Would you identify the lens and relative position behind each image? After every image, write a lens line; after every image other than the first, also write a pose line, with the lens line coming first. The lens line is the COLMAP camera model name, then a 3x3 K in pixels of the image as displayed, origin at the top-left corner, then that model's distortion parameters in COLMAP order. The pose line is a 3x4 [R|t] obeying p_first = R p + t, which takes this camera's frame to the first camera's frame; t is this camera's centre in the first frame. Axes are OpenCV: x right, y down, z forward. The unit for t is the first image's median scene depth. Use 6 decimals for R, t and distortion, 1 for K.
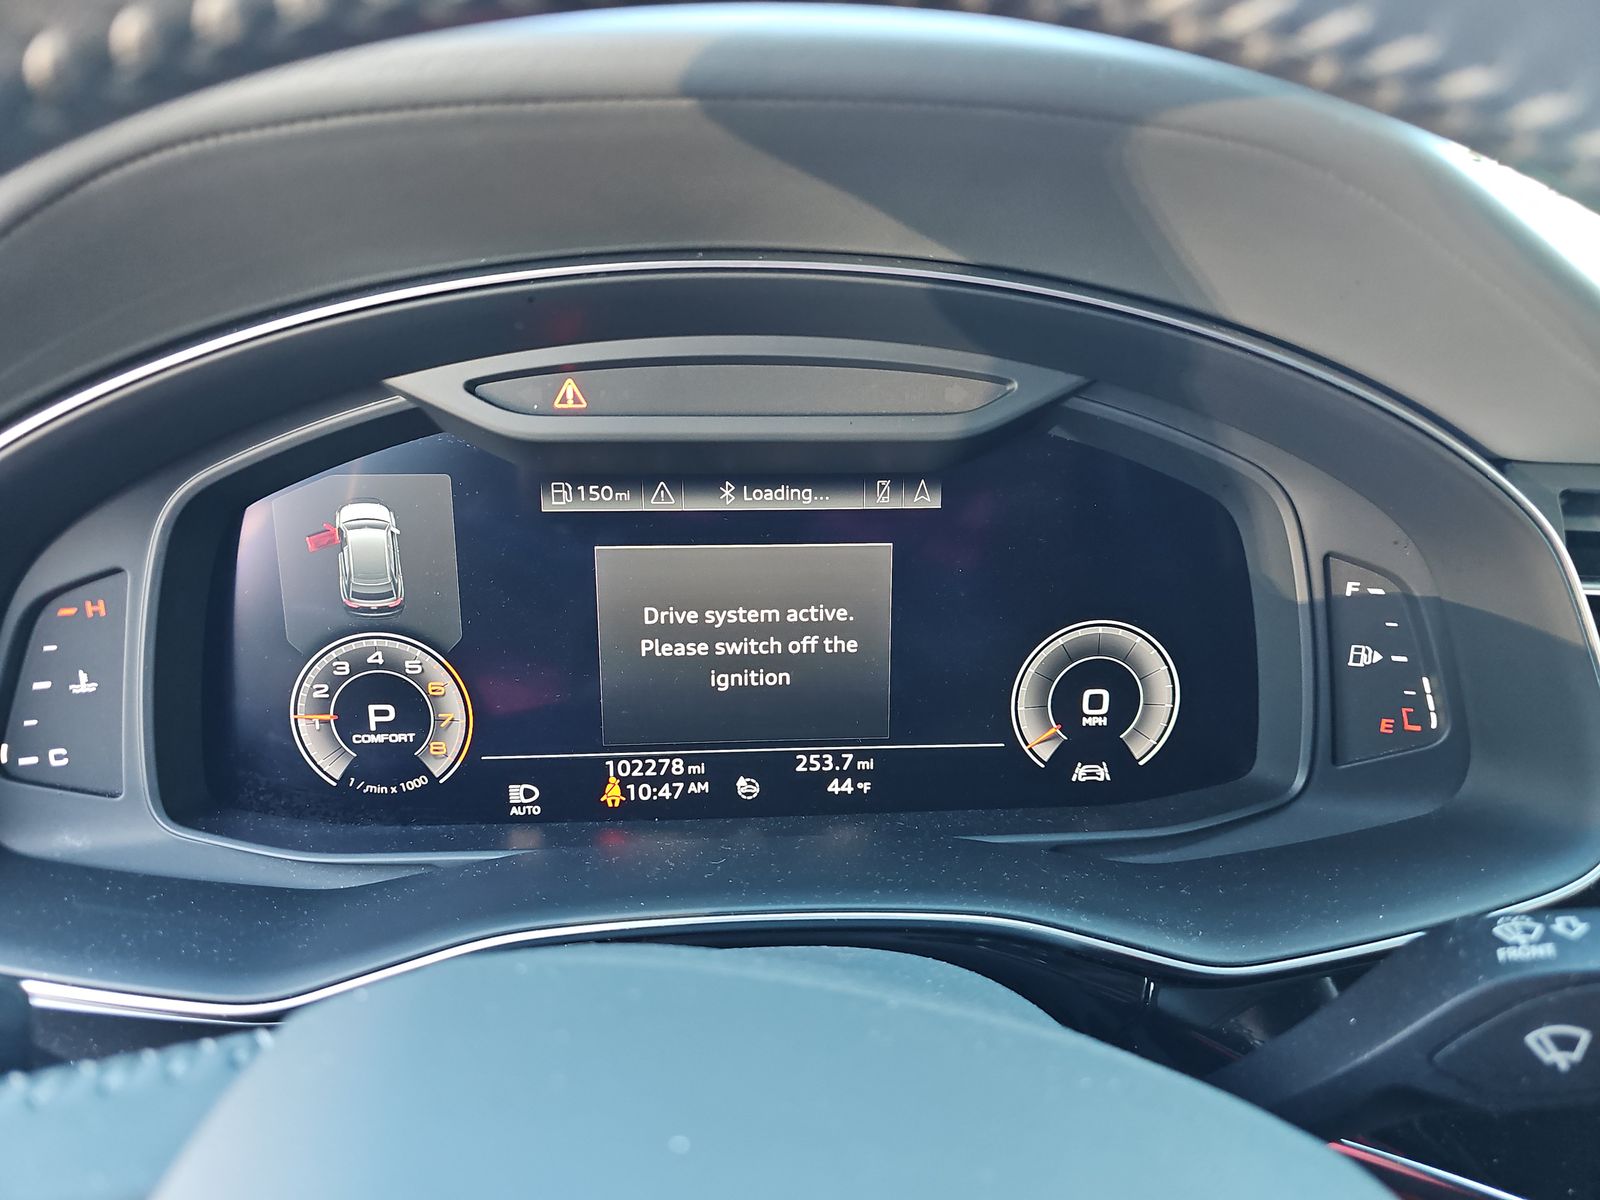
lens RADIAL K [[1082.0, 0, 793.8], [0, 1082.0, 592.8], [0, 0, 1]] dist [-0.003461, -0.013508]
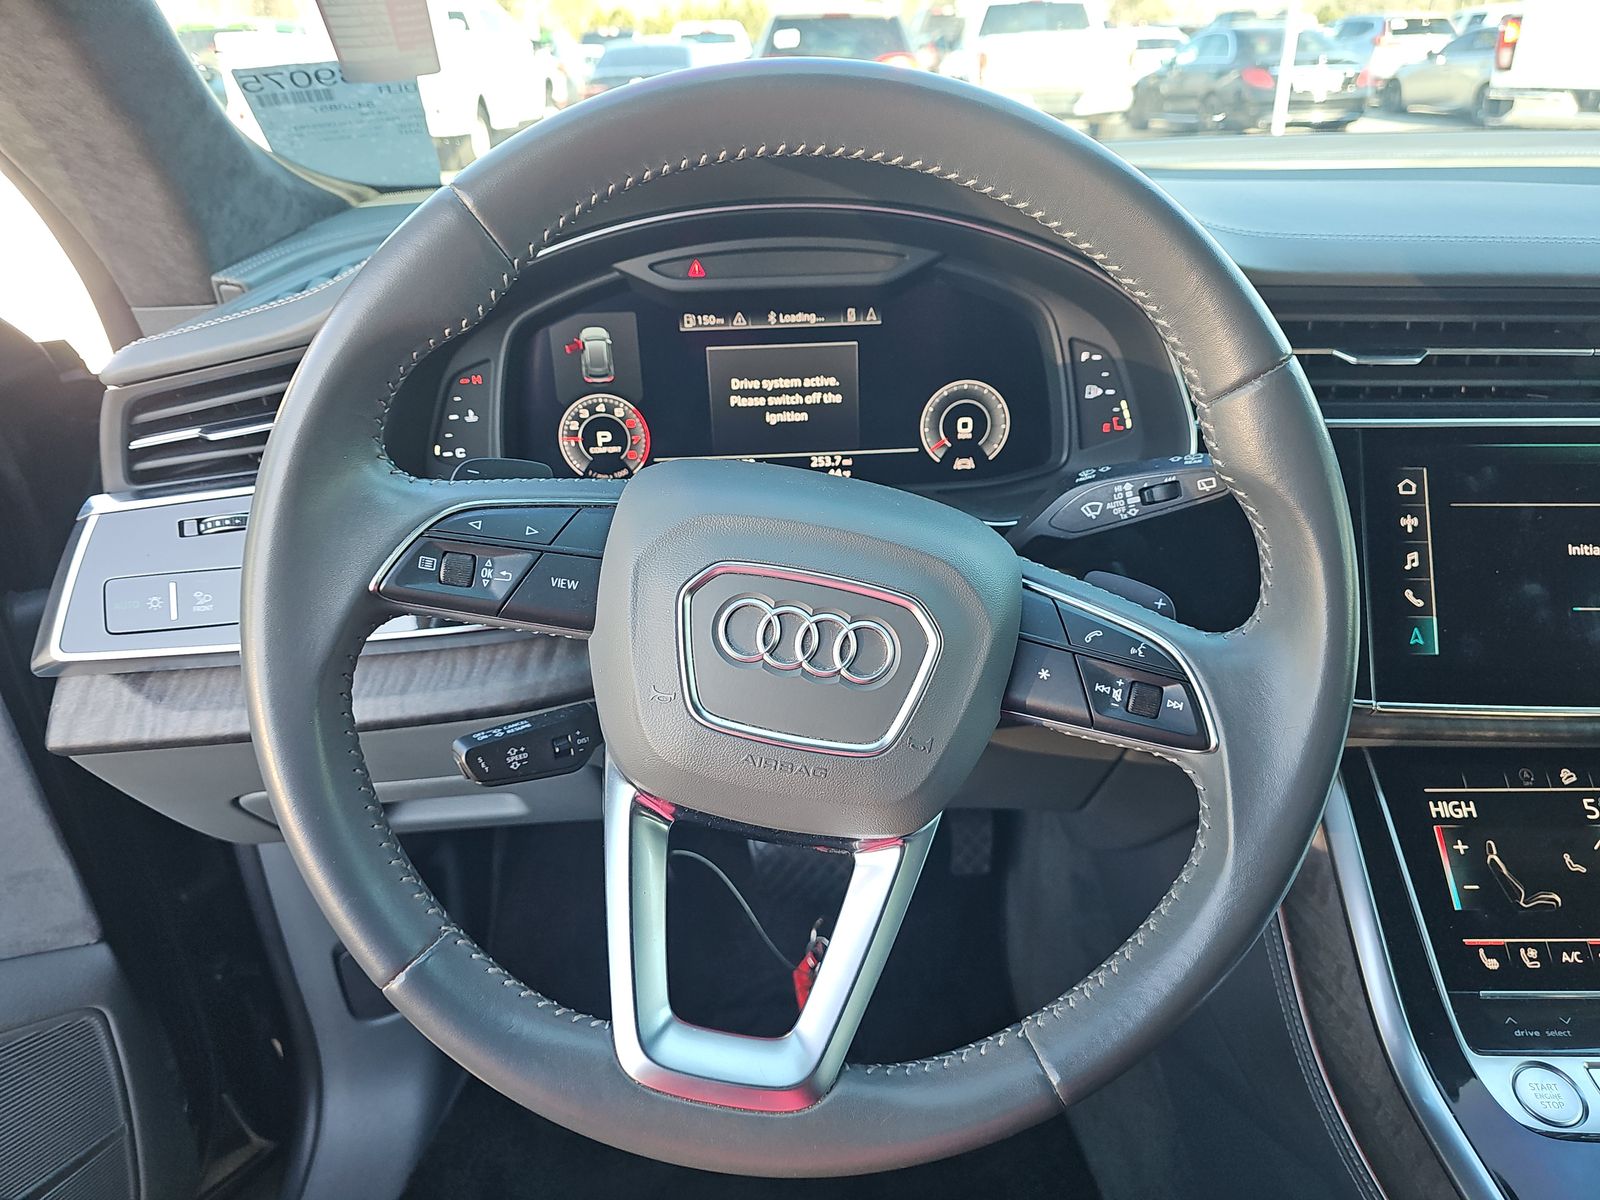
lens RADIAL K [[1059.3, 0, 808.4], [0, 1059.3, 614.7], [0, 0, 1]] dist [0.042023, -0.046996]
pose [[0.999045, -0.020345, -0.038656, 0.067201], [0.025117, 0.991547, 0.127294, 0.193878], [0.035740, -0.128144, 0.991111, -0.968949]]
